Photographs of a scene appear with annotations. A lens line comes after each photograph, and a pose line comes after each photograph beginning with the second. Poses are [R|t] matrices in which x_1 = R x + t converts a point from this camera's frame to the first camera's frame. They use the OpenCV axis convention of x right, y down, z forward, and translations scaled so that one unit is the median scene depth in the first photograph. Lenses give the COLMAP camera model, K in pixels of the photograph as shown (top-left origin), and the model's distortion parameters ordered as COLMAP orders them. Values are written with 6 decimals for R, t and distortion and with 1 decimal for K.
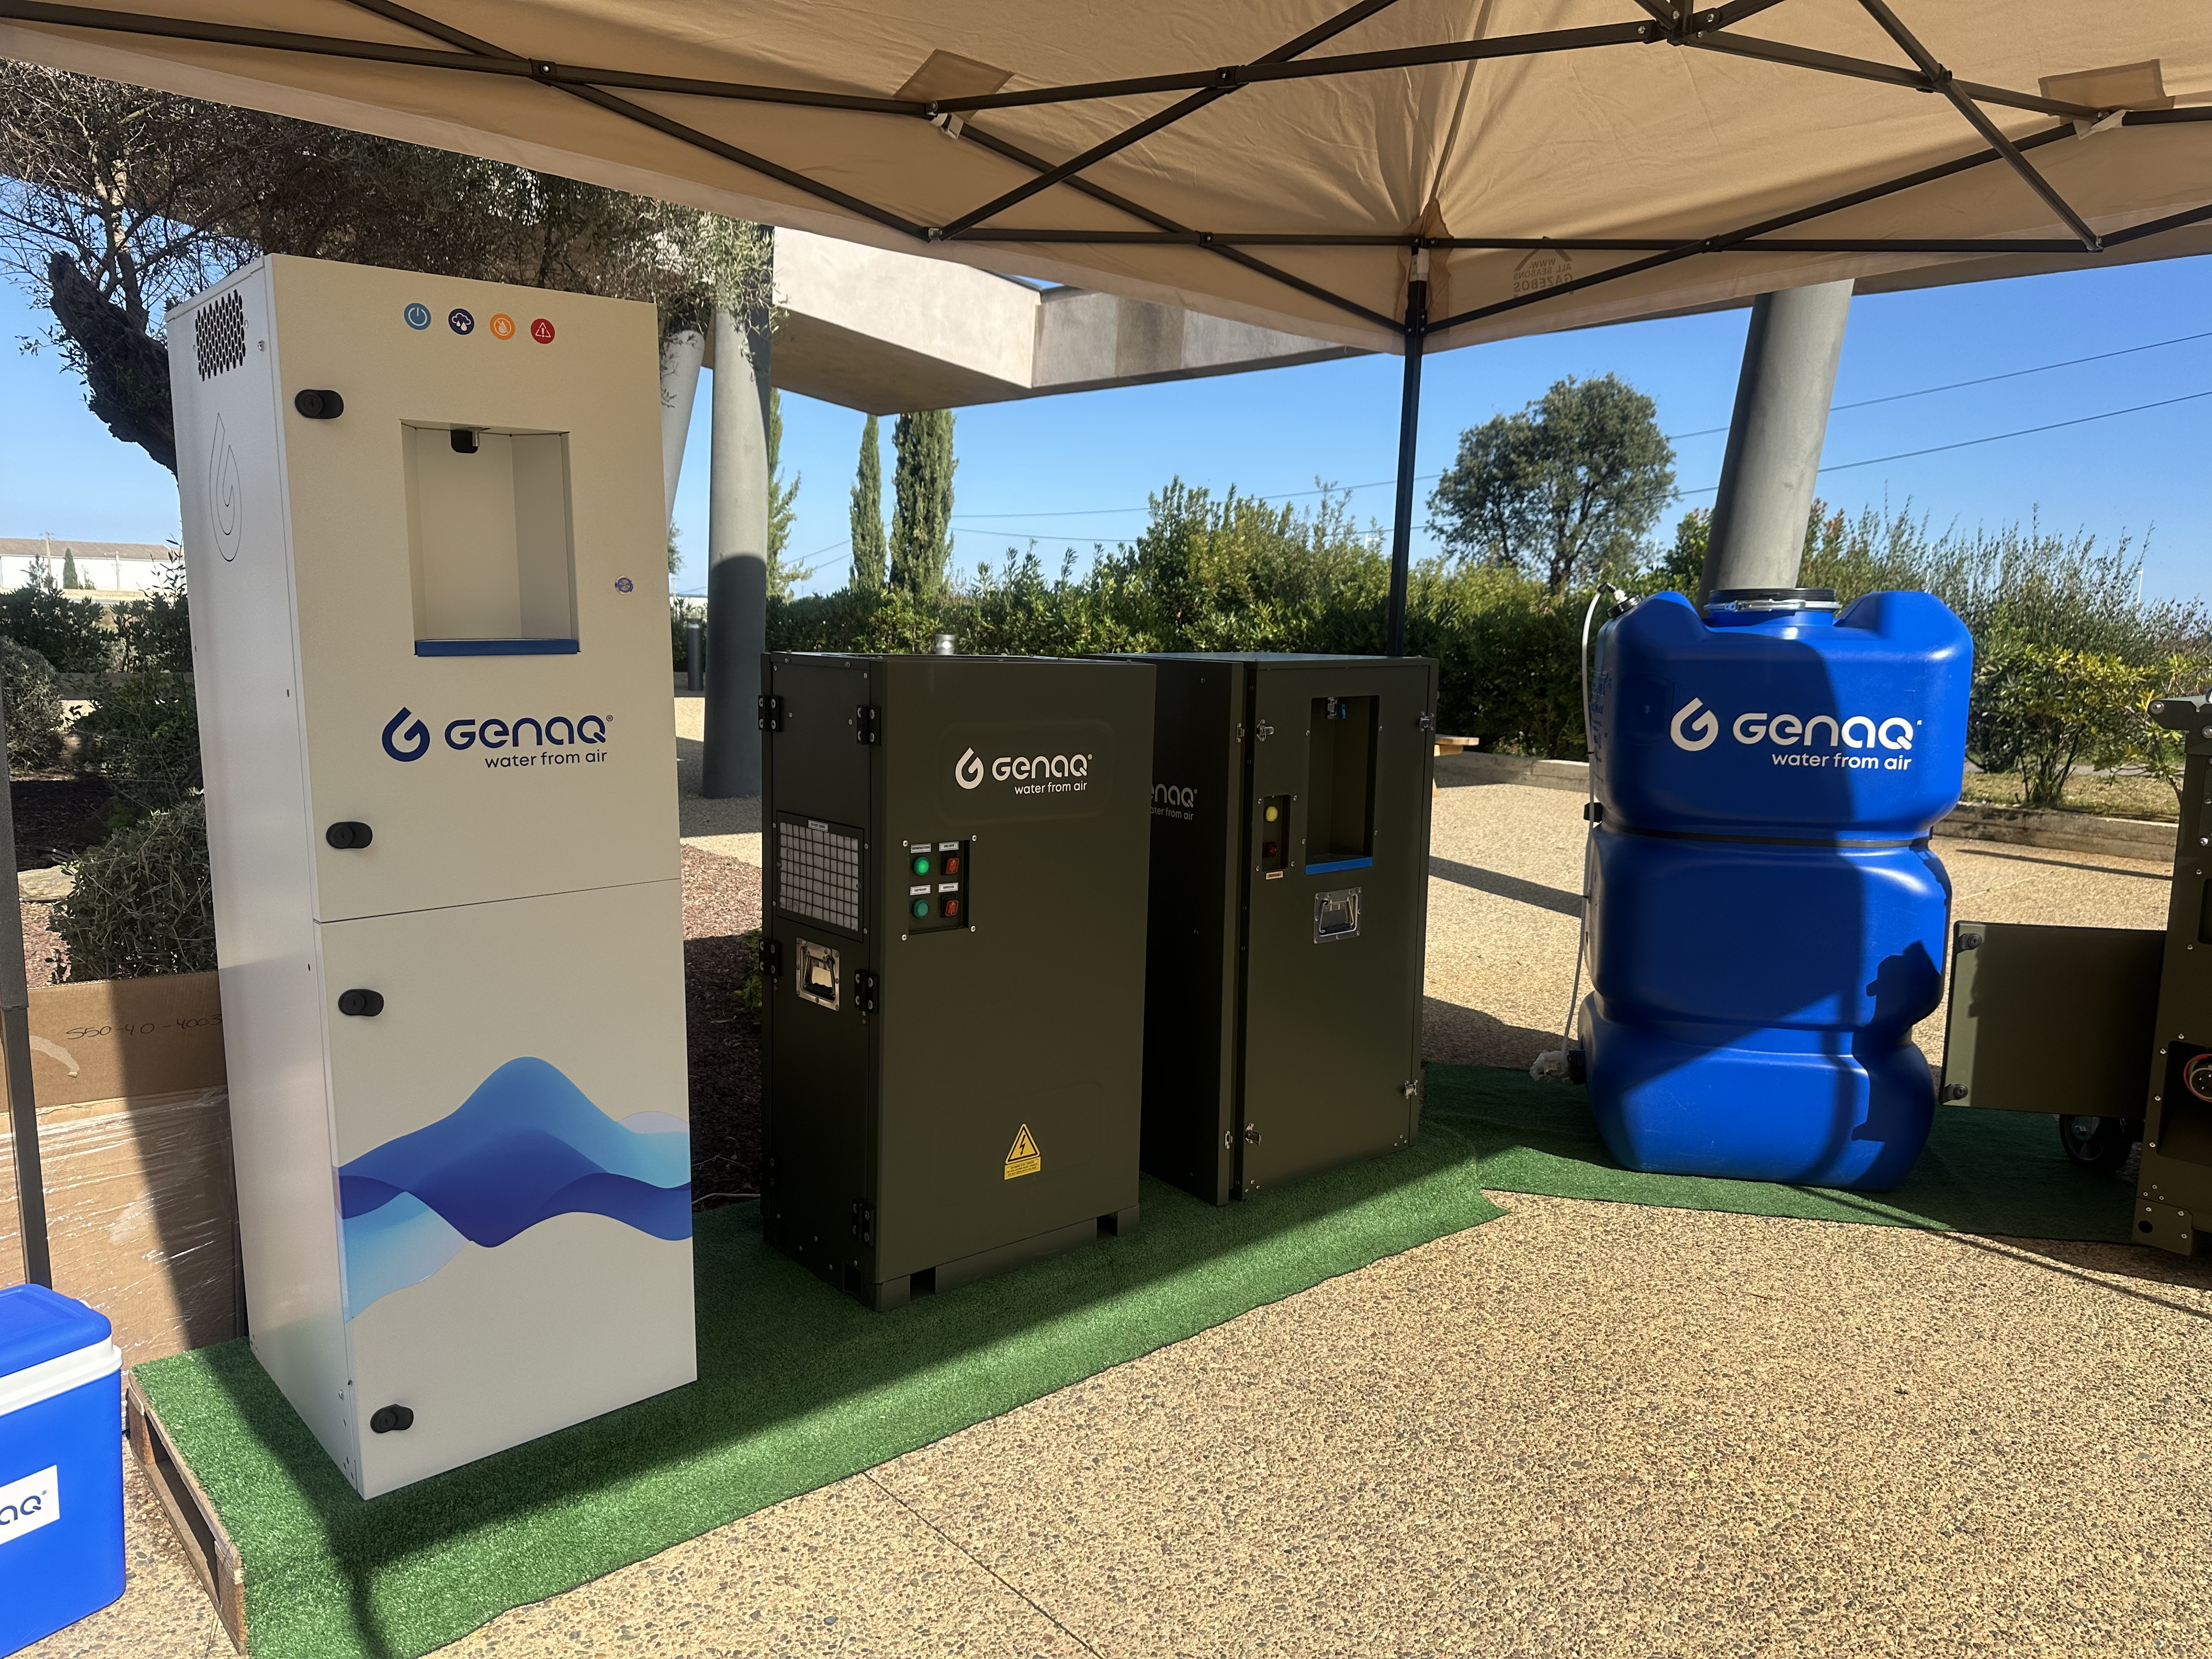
lens RADIAL K [[1562.2, 0, 1106.0], [0, 1562.2, 829.5], [0, 0, 1]] dist [0.051020, -0.076237]
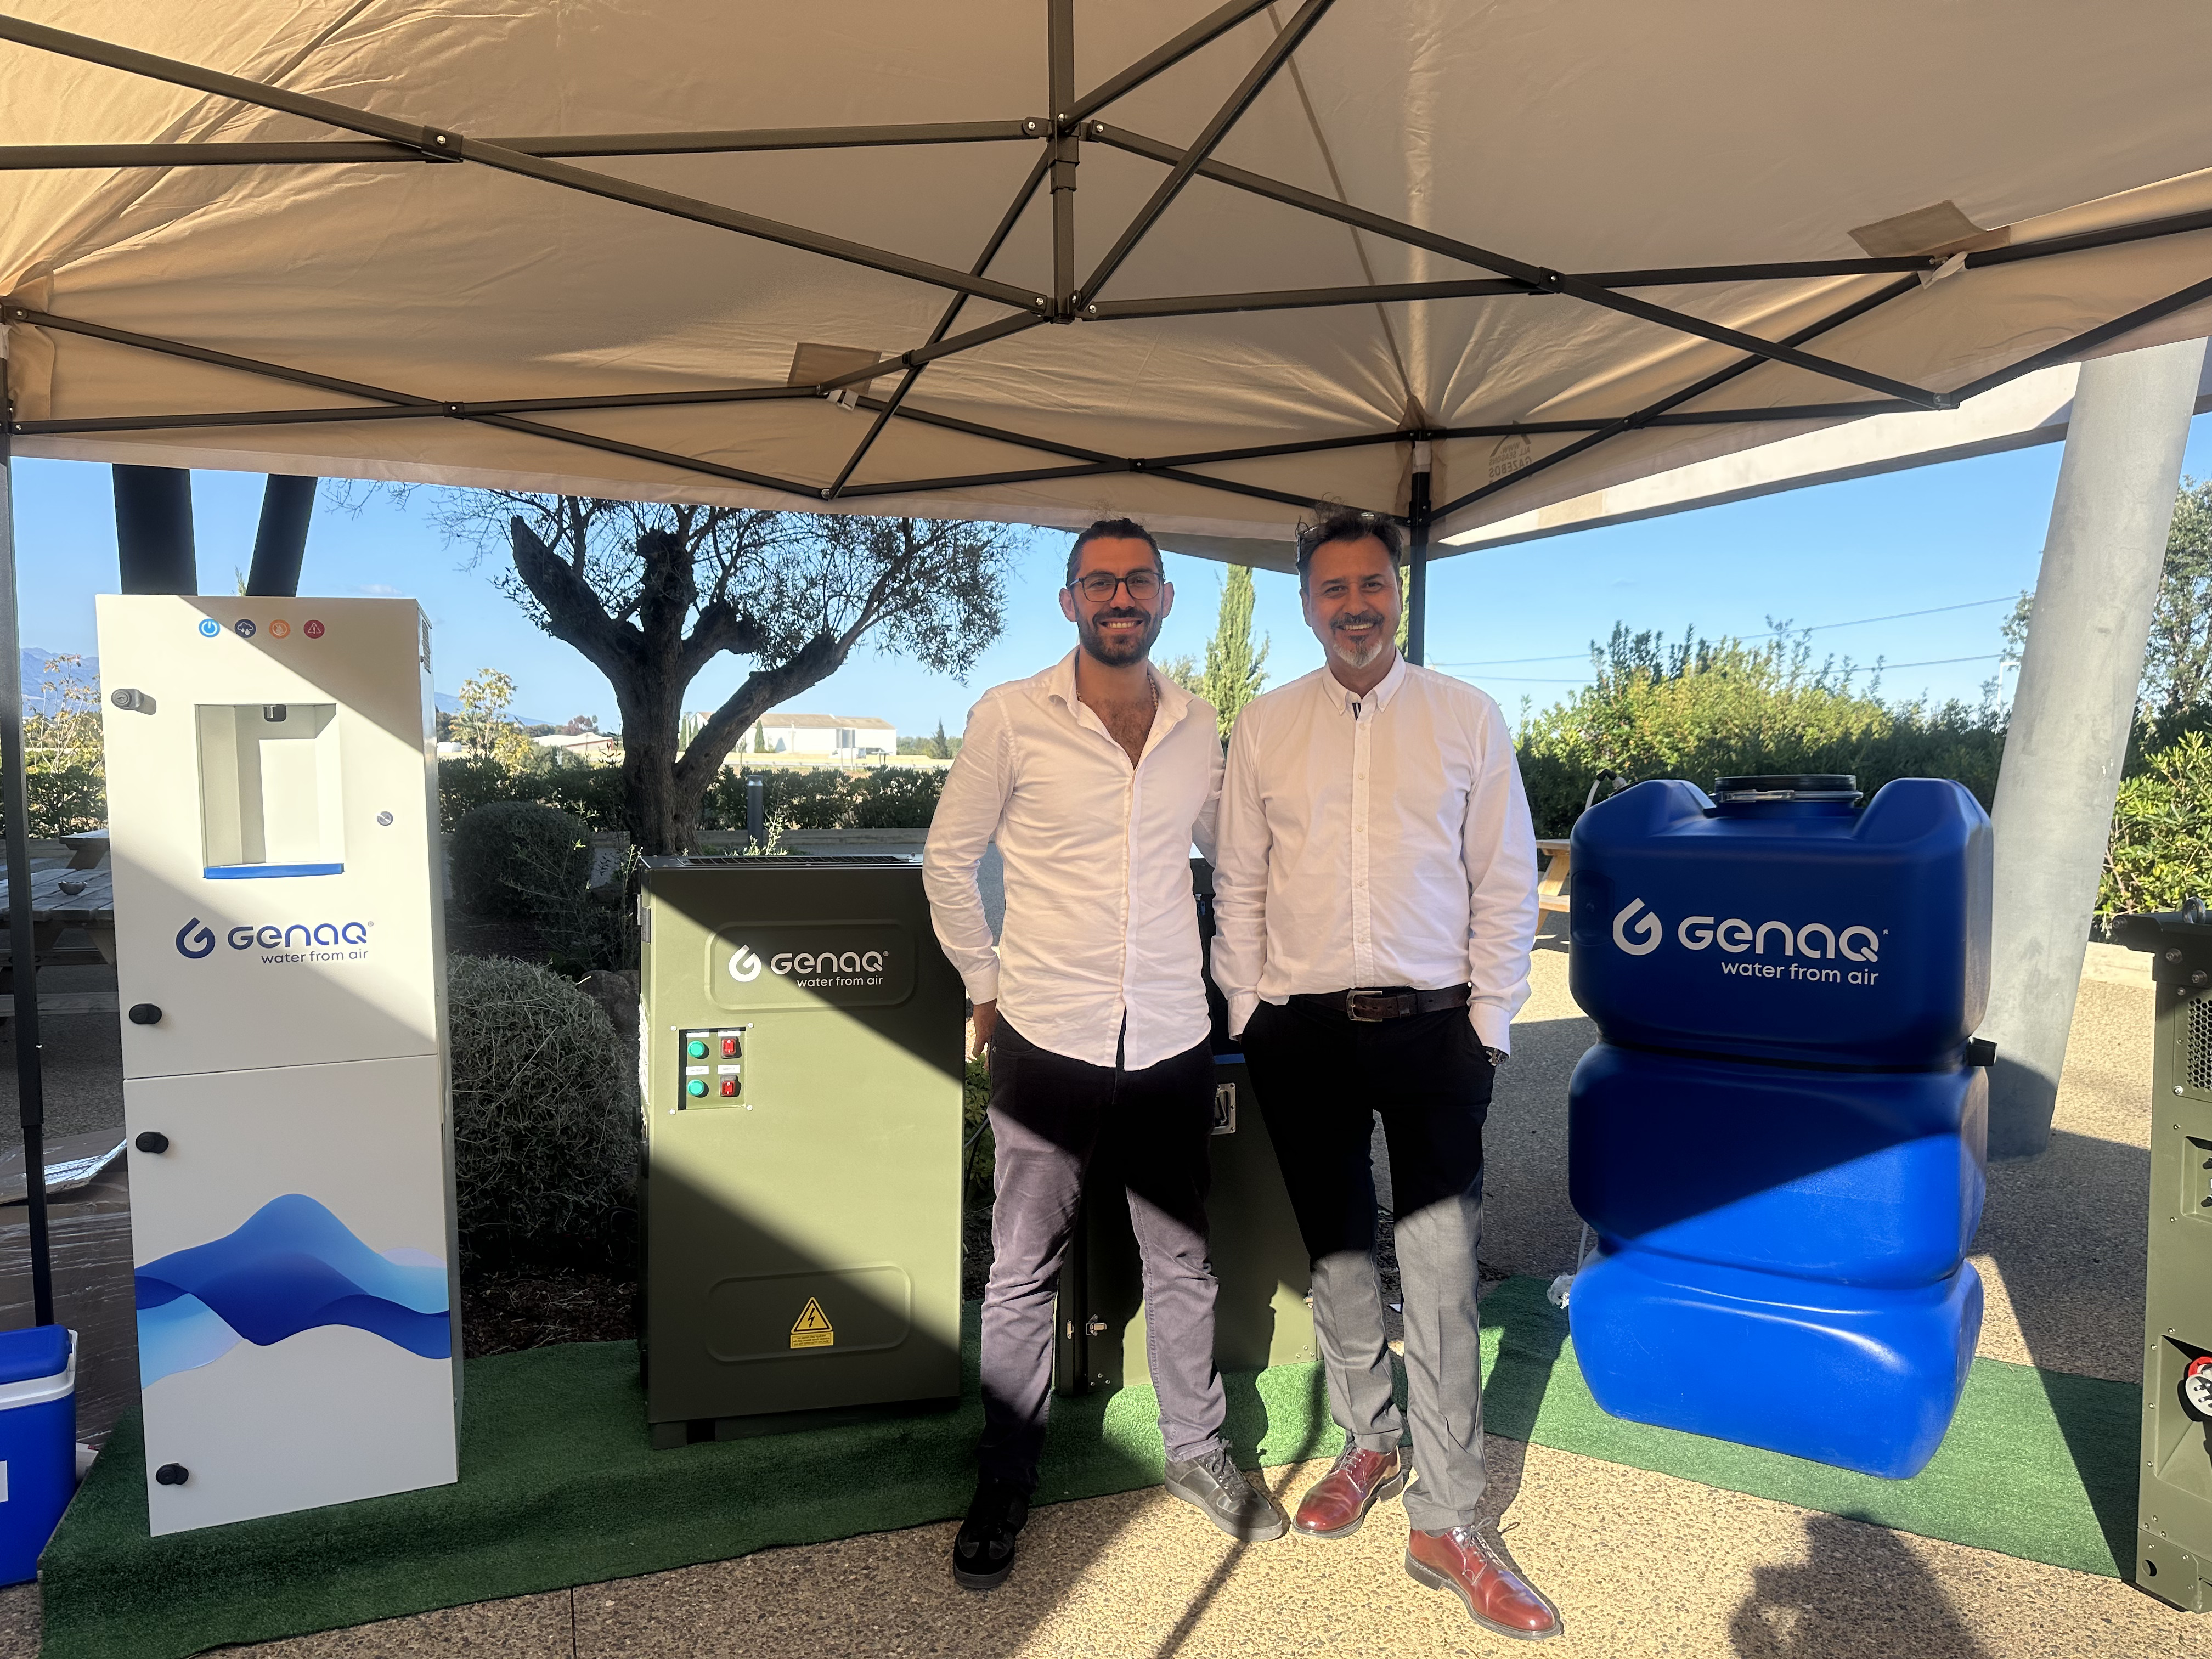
lens RADIAL K [[1562.2, 0, 1106.0], [0, 1562.2, 829.5], [0, 0, 1]] dist [0.051020, -0.076237]
pose [[0.932047, -0.000684, -0.362336, 0.427361], [-0.031905, 0.995959, -0.083951, -0.037086], [0.360930, 0.089807, 0.928259, 0.024529]]
